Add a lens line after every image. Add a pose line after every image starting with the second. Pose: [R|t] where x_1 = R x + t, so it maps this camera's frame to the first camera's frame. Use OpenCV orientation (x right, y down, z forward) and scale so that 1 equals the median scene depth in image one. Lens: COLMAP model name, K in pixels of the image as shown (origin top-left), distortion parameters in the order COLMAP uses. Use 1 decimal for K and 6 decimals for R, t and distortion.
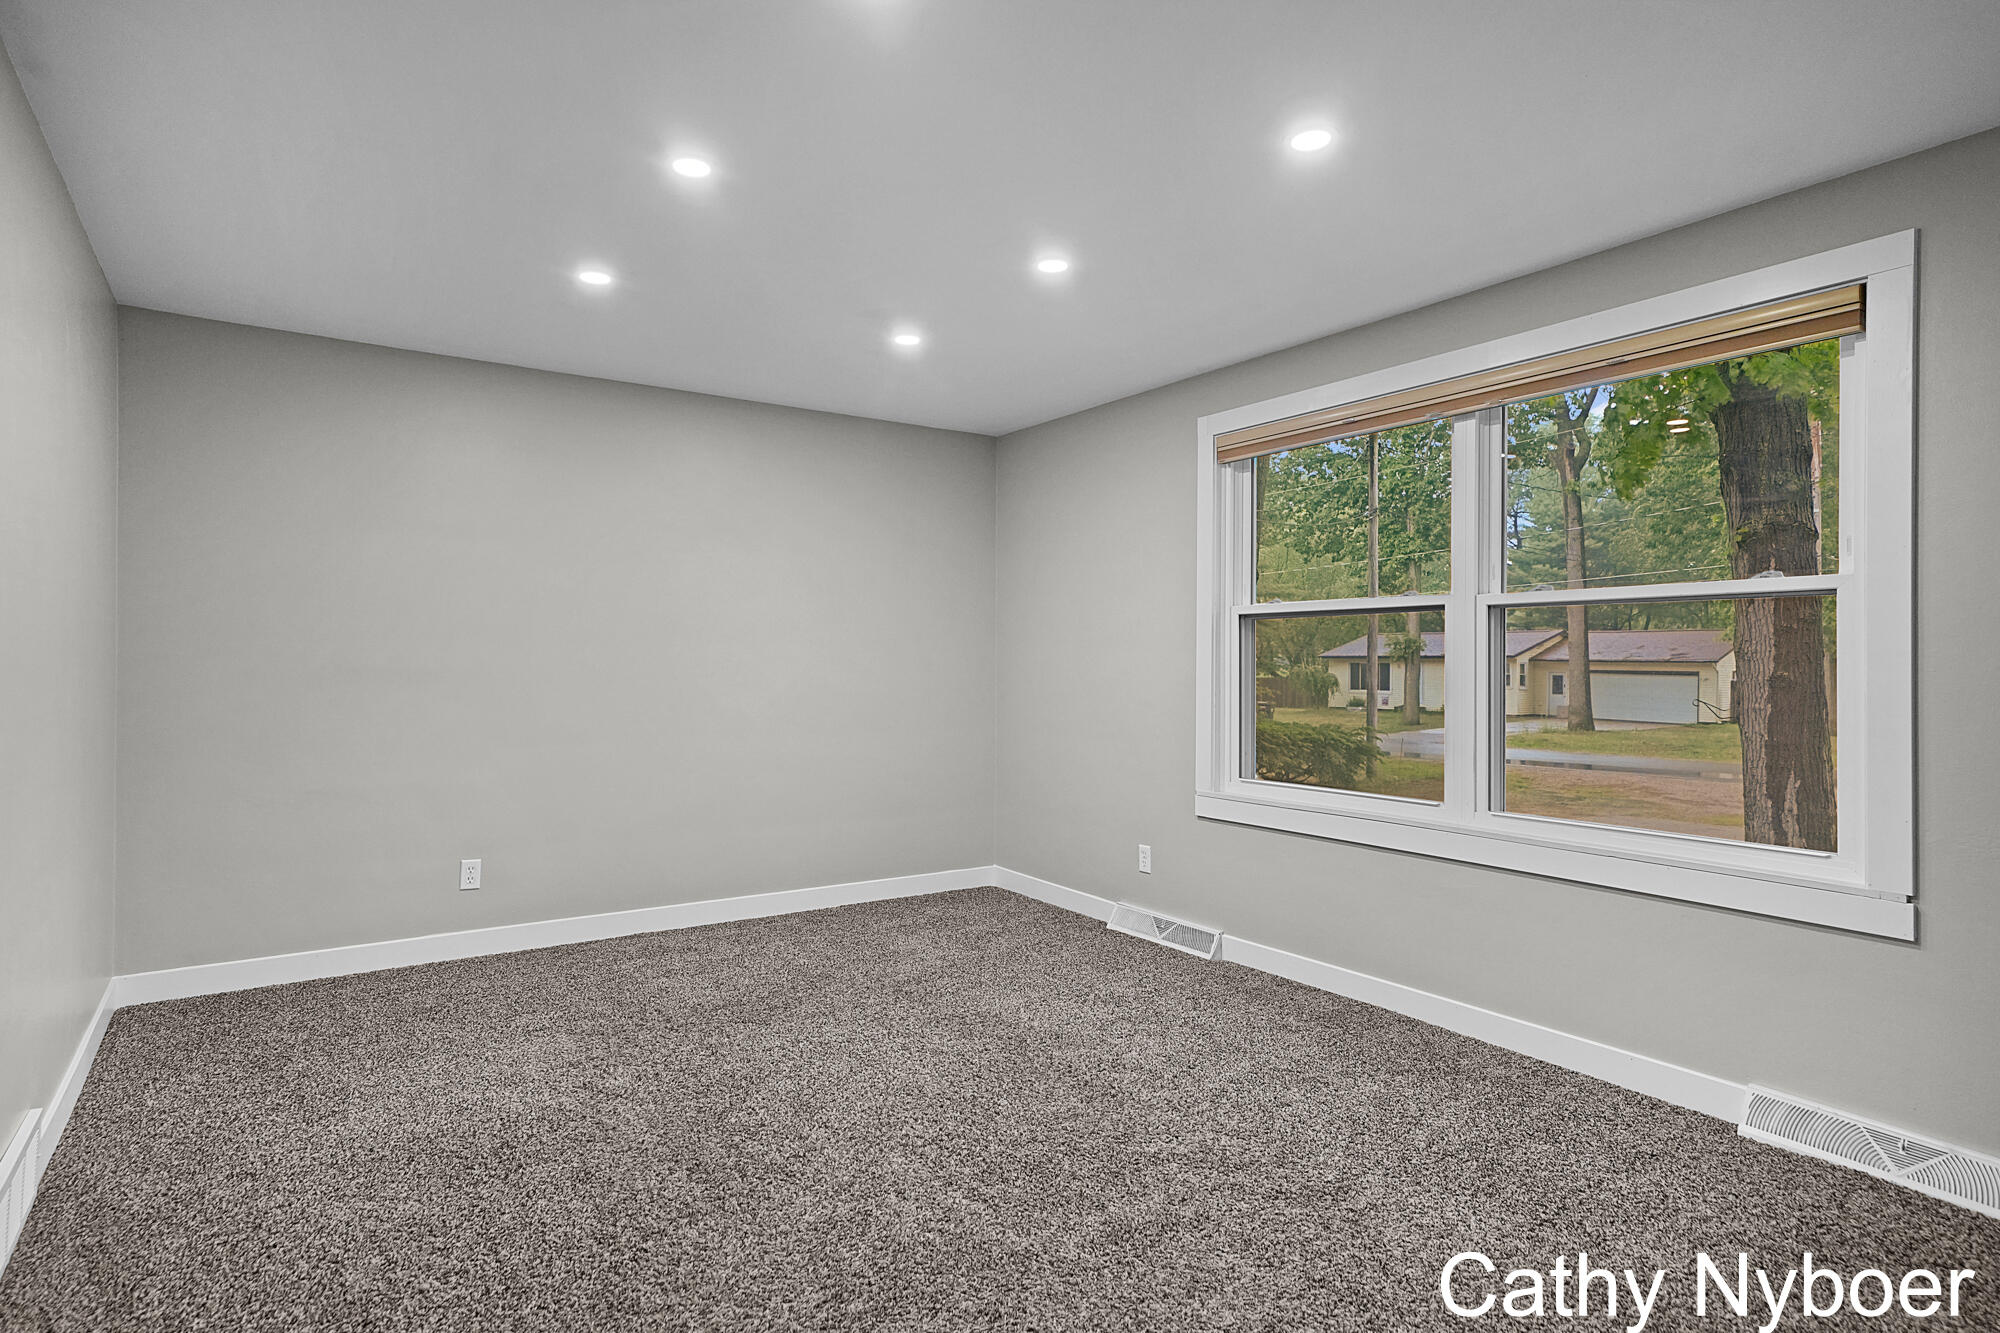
lens RADIAL K [[1061.7, 0, 1000.0], [0, 1061.7, 666.5], [0, 0, 1]] dist [-0.001683, -0.000305]
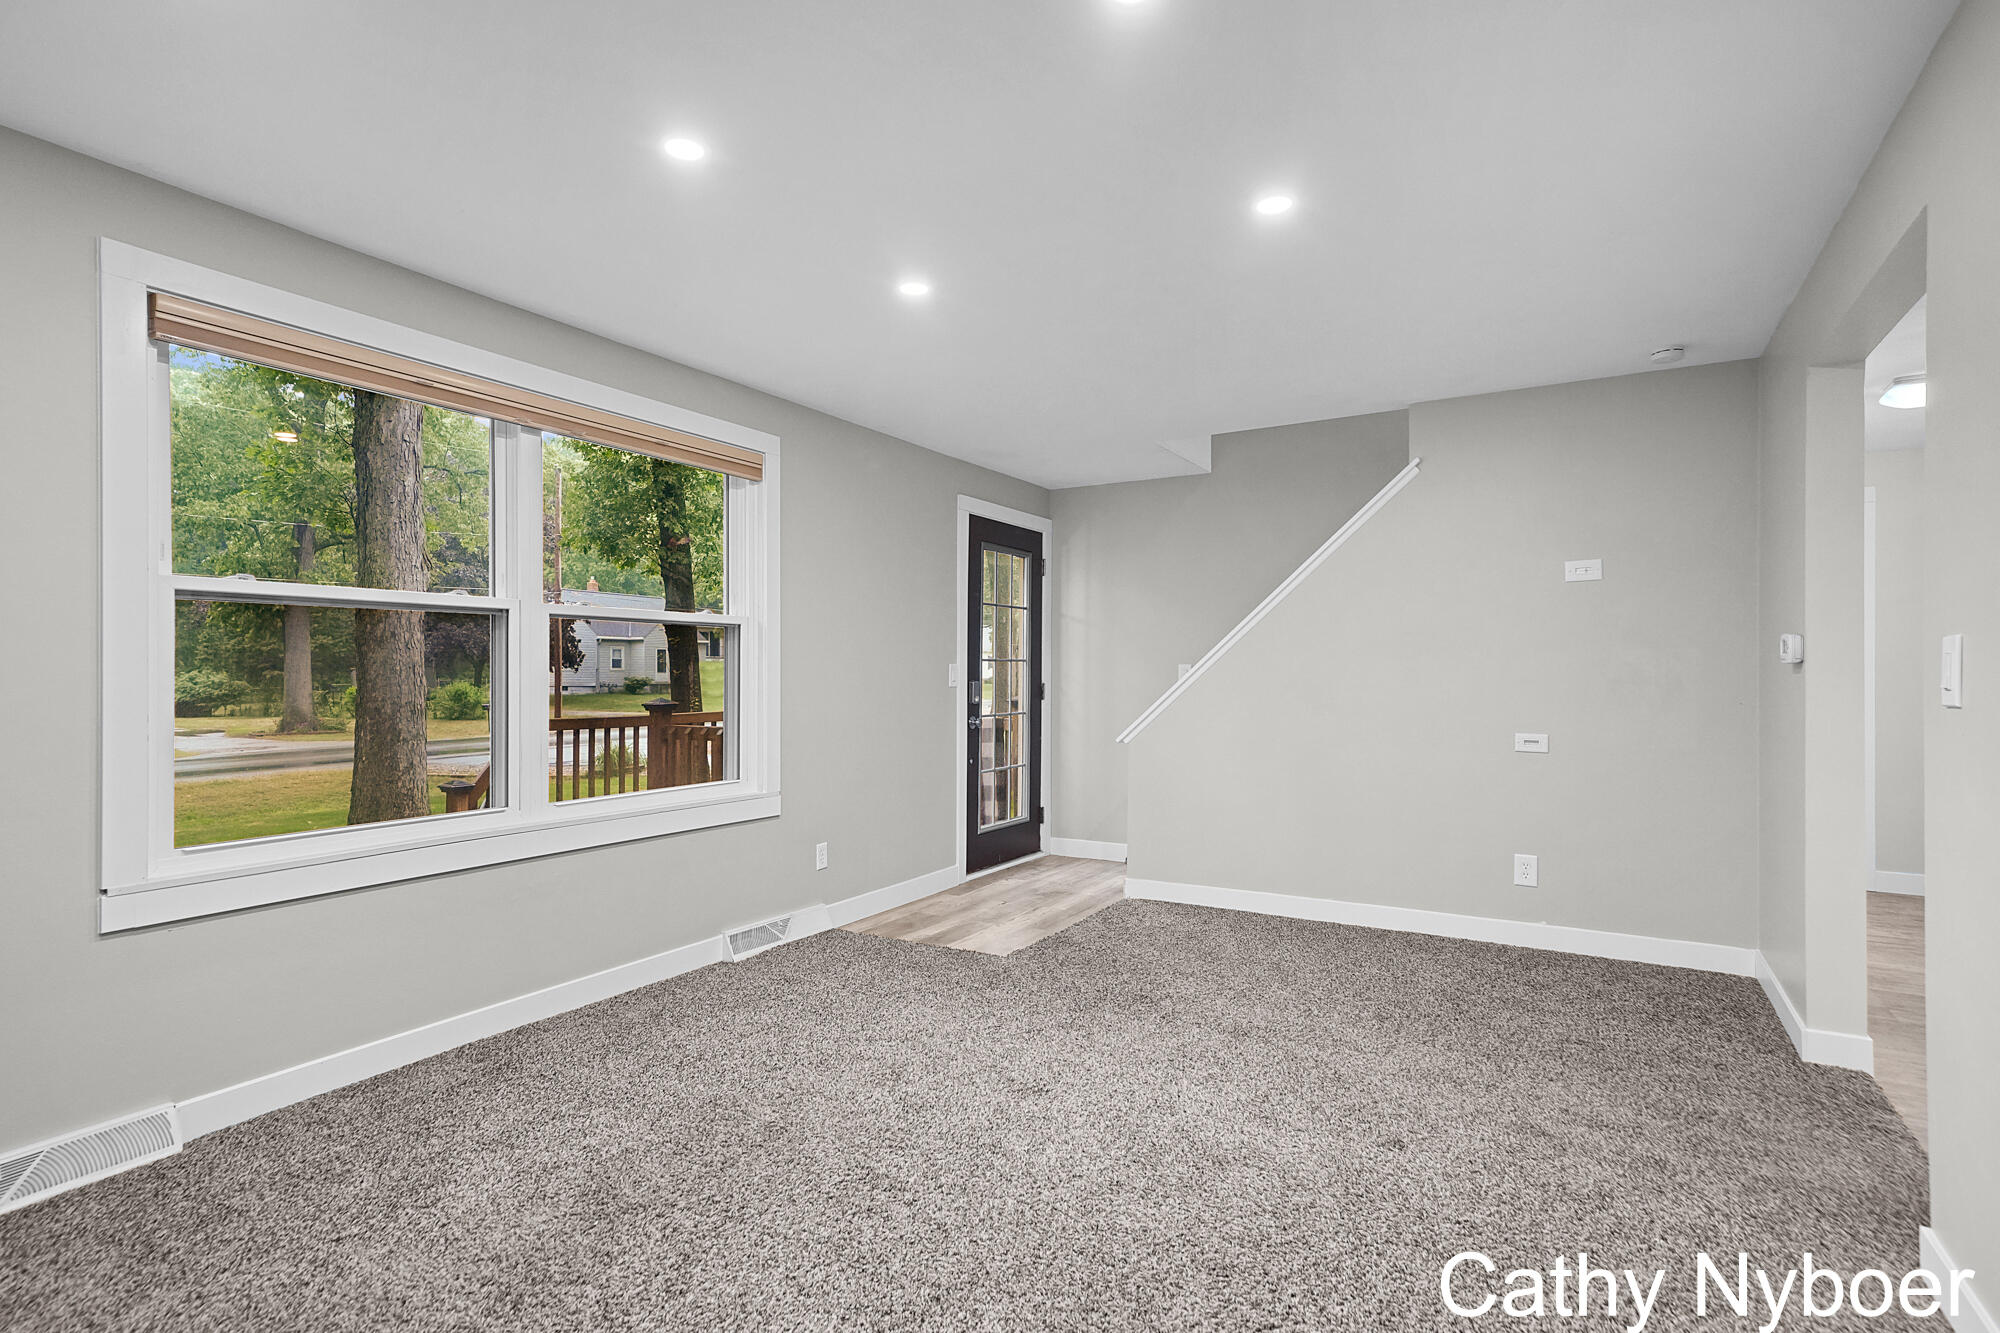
lens RADIAL K [[1006.3, 0, 1000.0], [0, 1006.3, 666.5], [0, 0, 1]] dist [0.056124, 0.000275]
pose [[-0.427167, -0.003499, 0.904166, -0.705200], [-0.001877, 0.999994, 0.002983, -0.007463], [-0.904171, -0.000422, -0.427170, 1.069742]]
